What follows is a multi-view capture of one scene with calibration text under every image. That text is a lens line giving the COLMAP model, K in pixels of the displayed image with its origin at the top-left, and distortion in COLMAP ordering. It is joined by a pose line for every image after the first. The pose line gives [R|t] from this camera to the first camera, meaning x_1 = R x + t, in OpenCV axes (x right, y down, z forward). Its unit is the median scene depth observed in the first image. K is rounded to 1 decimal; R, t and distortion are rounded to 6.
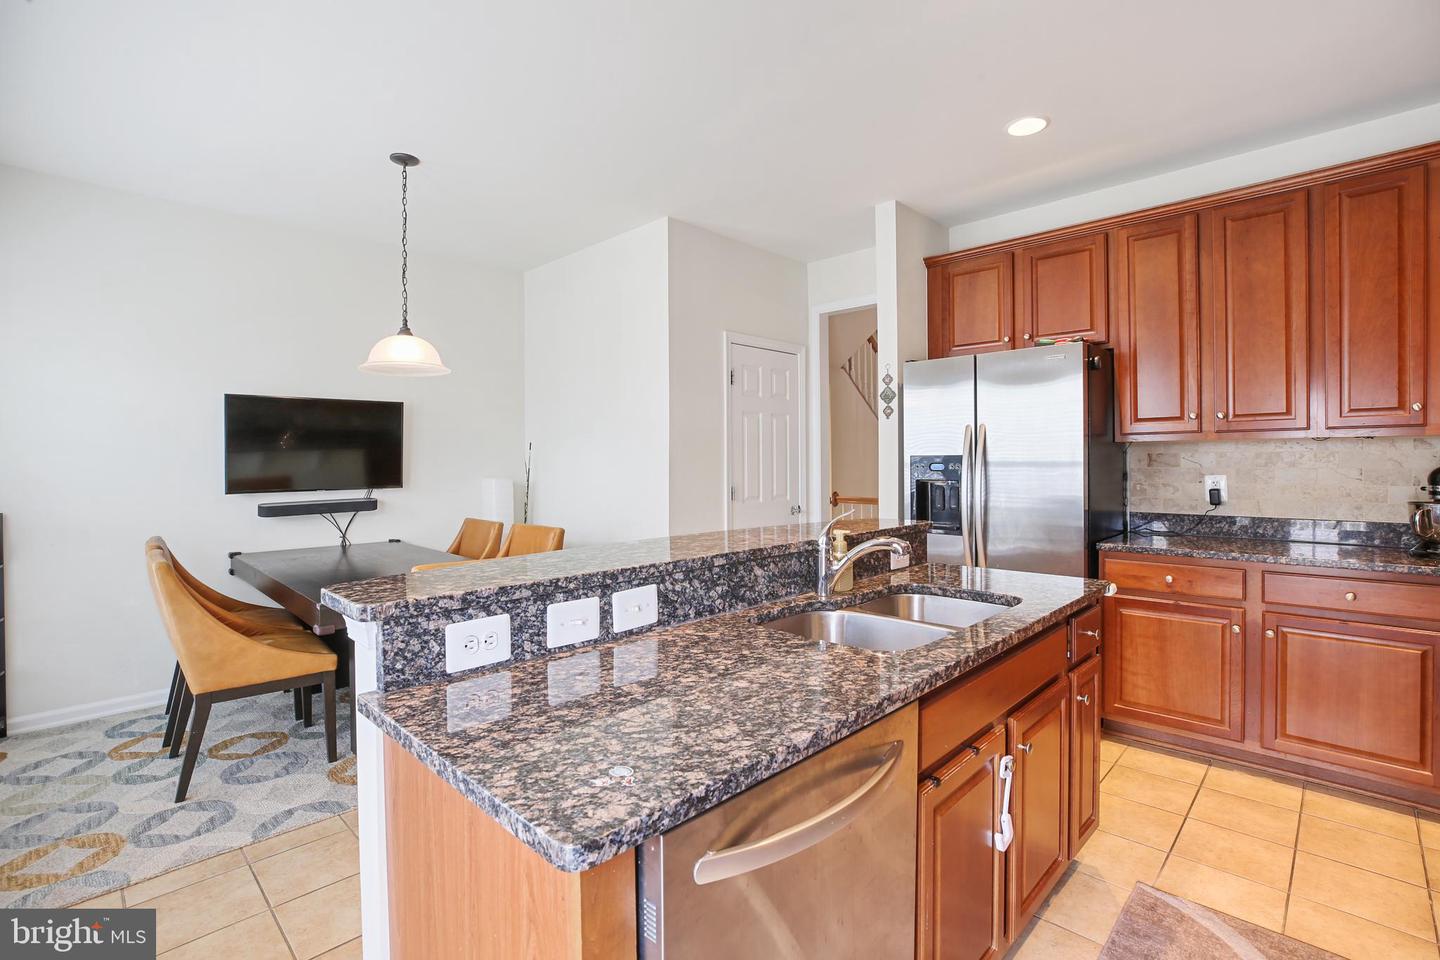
lens RADIAL K [[665.5, 0, 722.7], [0, 665.5, 462.8], [0, 0, 1]] dist [-0.037889, 0.011811]
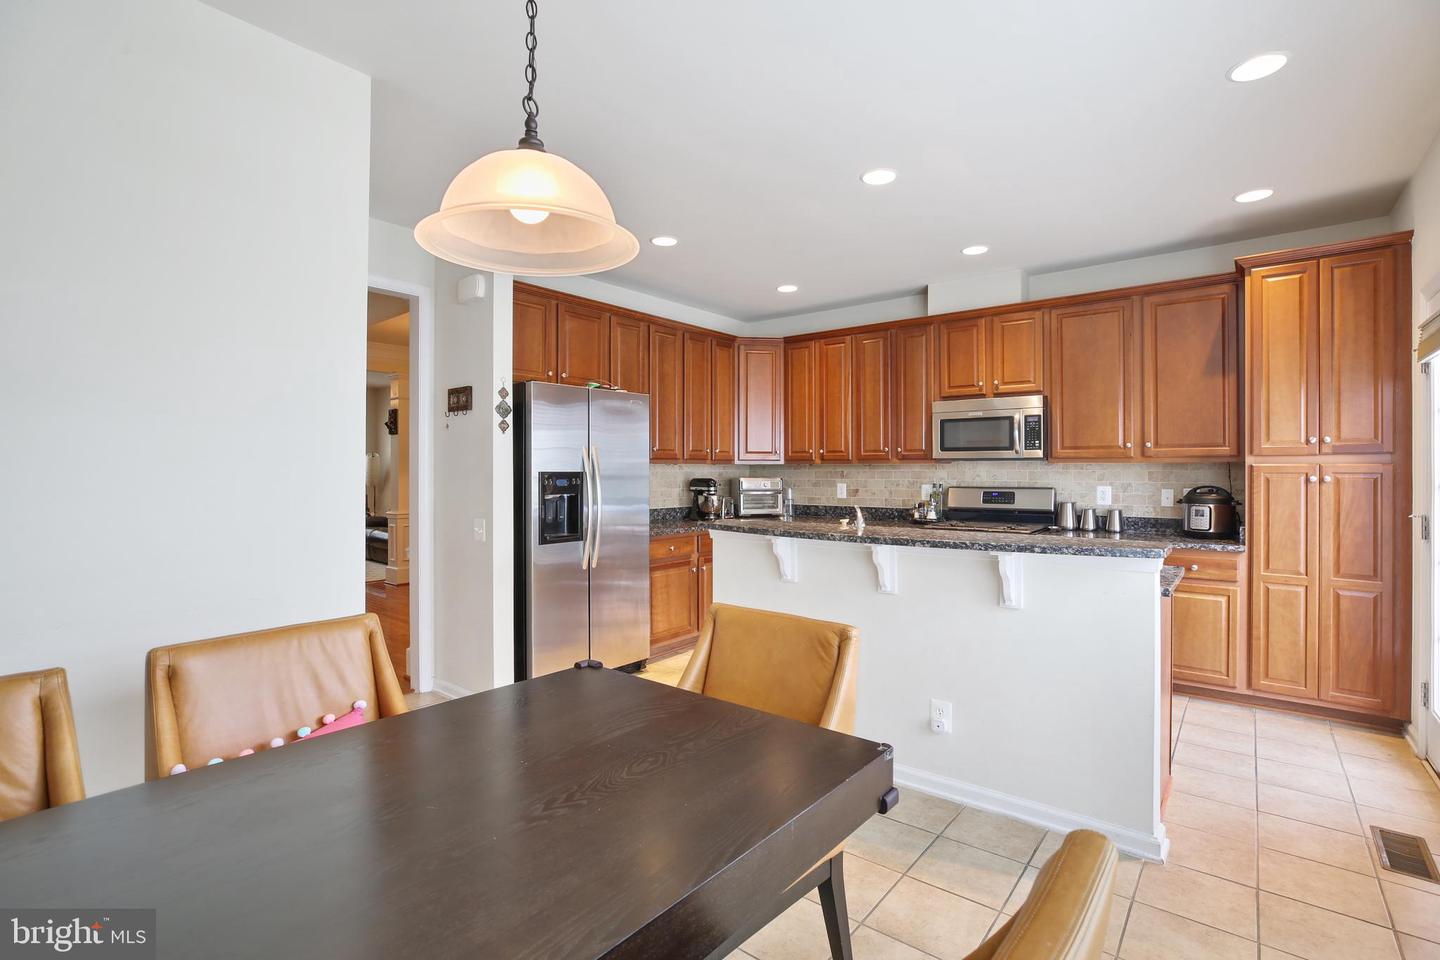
lens RADIAL K [[659.1, 0, 724.8], [0, 659.1, 456.7], [0, 0, 1]] dist [-0.032777, 0.012040]
pose [[-0.093138, 0.028642, 0.995241, -0.800178], [0.005281, 0.999586, -0.028273, -0.003699], [-0.995639, 0.002623, -0.093251, 0.836717]]
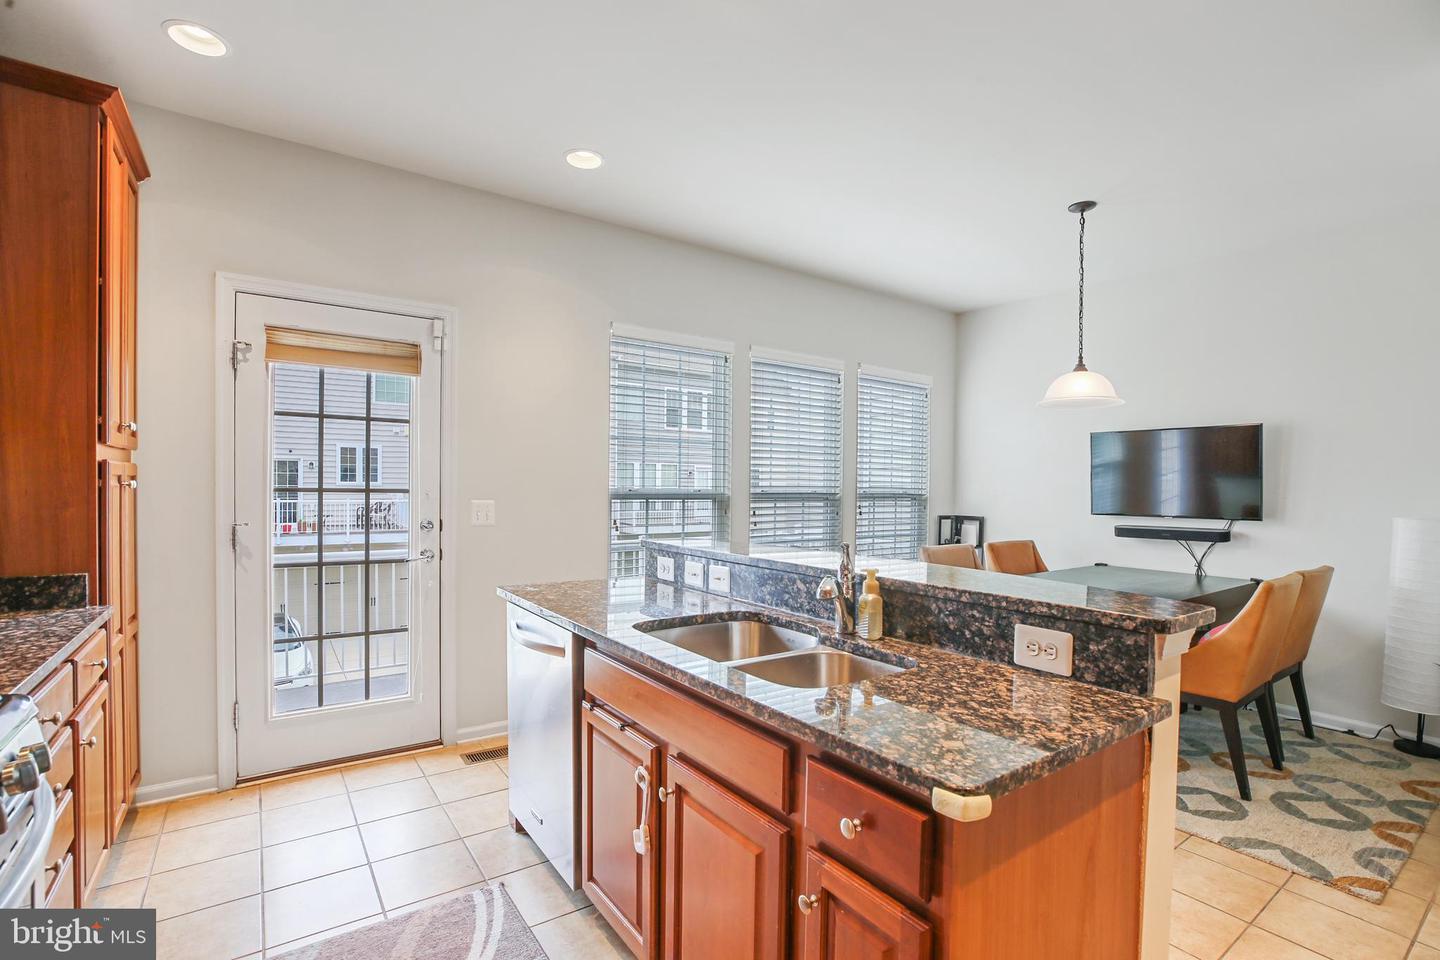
lens RADIAL K [[660.0, 0, 715.5], [0, 660.0, 498.3], [0, 0, 1]] dist [-0.042992, 0.014003]
pose [[-0.183579, 0.024089, -0.982710, 0.618006], [-0.015310, 0.999508, 0.027361, -0.005879], [0.982886, 0.020068, -0.183120, 0.561215]]
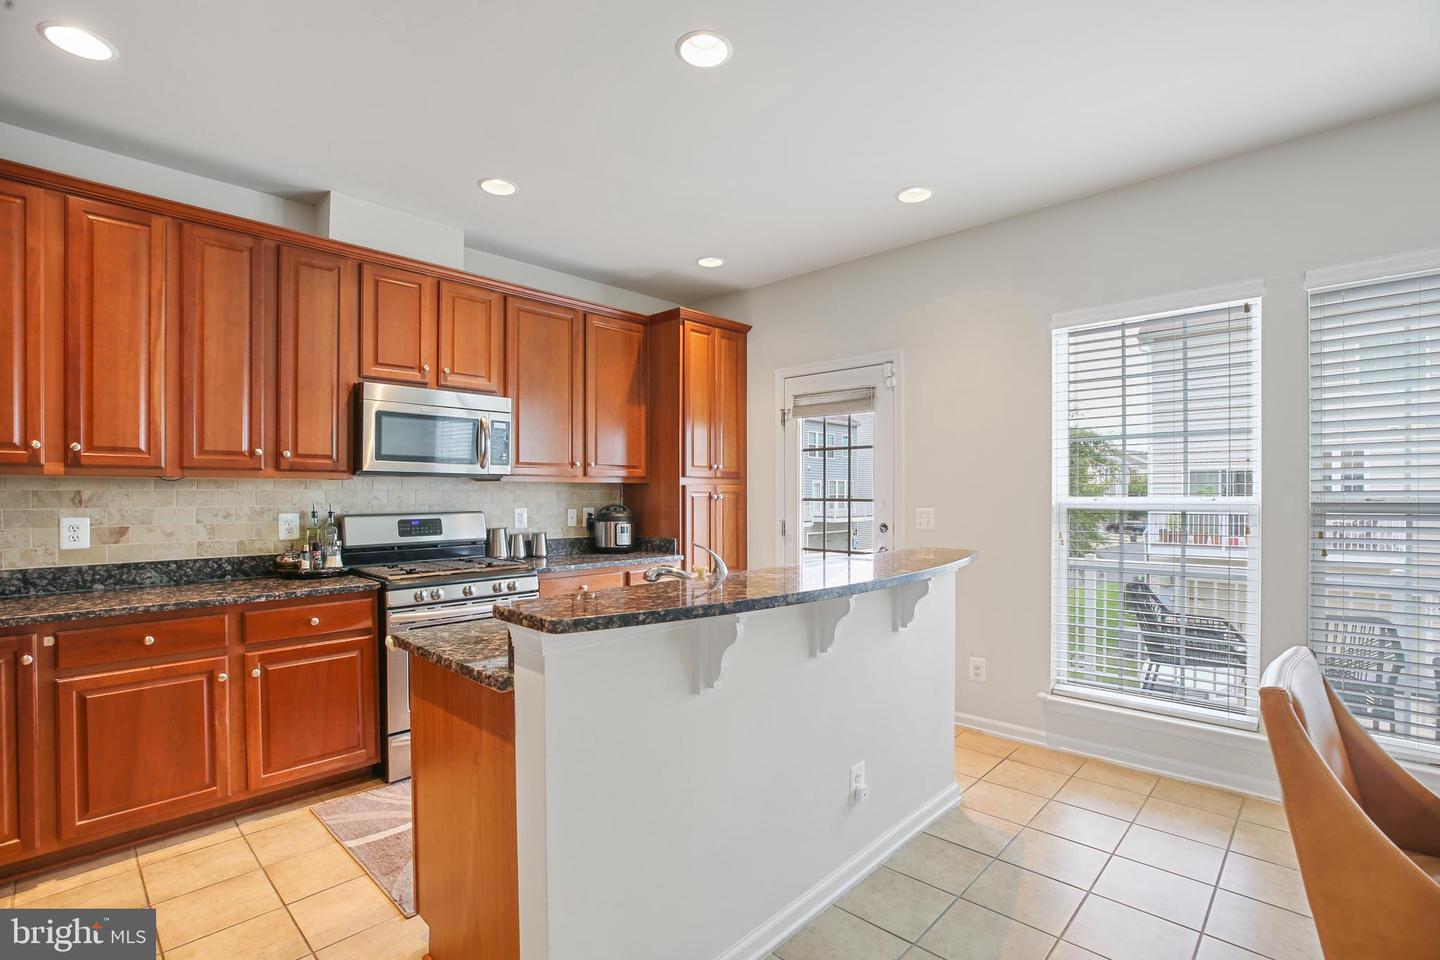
lens RADIAL K [[664.4, 0, 714.0], [0, 664.4, 486.9], [0, 0, 1]] dist [-0.029361, -0.000015]
pose [[-0.999938, 0.010754, -0.002784, 0.094162], [0.010767, 0.999931, -0.004717, -0.006176], [0.002733, -0.004747, -0.999985, 1.158306]]
